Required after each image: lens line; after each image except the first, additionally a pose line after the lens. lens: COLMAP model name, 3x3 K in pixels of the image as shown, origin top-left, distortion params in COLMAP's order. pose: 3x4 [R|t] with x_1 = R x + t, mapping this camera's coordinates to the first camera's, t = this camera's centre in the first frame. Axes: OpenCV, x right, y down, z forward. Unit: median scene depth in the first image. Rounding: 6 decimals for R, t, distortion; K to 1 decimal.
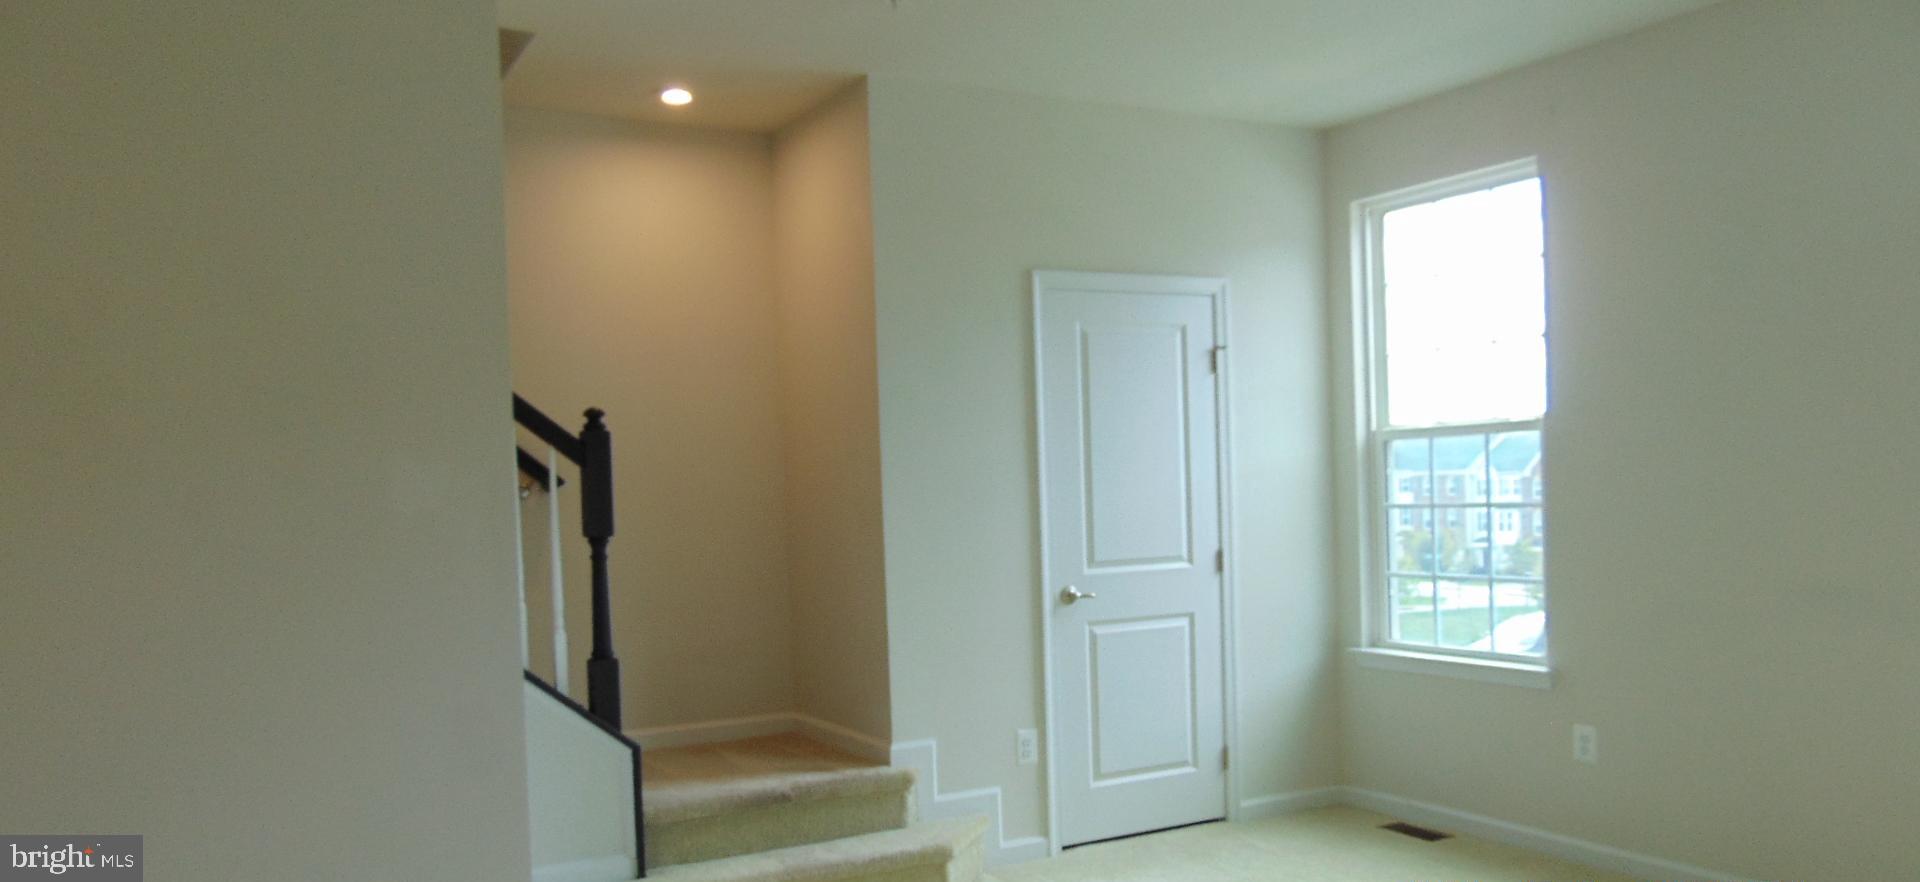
lens RADIAL K [[1426.6, 0, 962.0], [0, 1426.6, 538.2], [0, 0, 1]] dist [-0.004539, 0.001792]
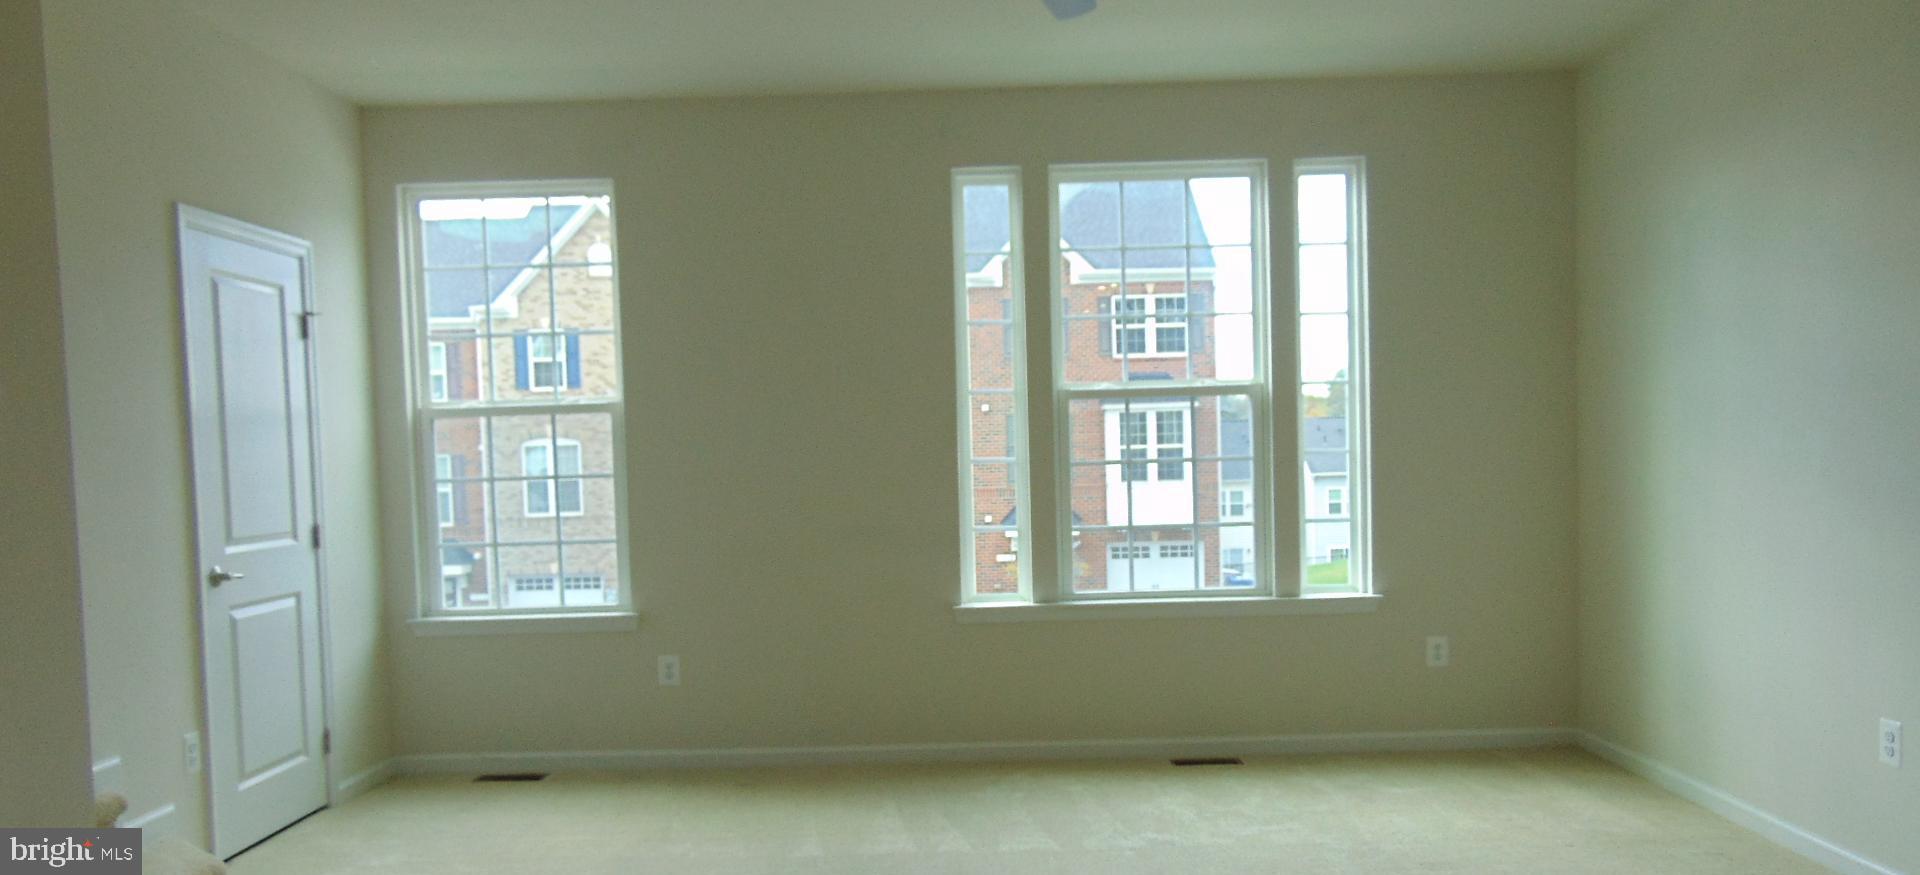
lens RADIAL K [[1440.2, 0, 905.7], [0, 1440.2, 535.6], [0, 0, 1]] dist [-0.000172, 0.138714]
pose [[0.527374, -0.030550, 0.849084, -0.437968], [0.039679, 0.999149, 0.011304, 0.020150], [-0.848706, 0.027729, 0.528137, 0.152802]]
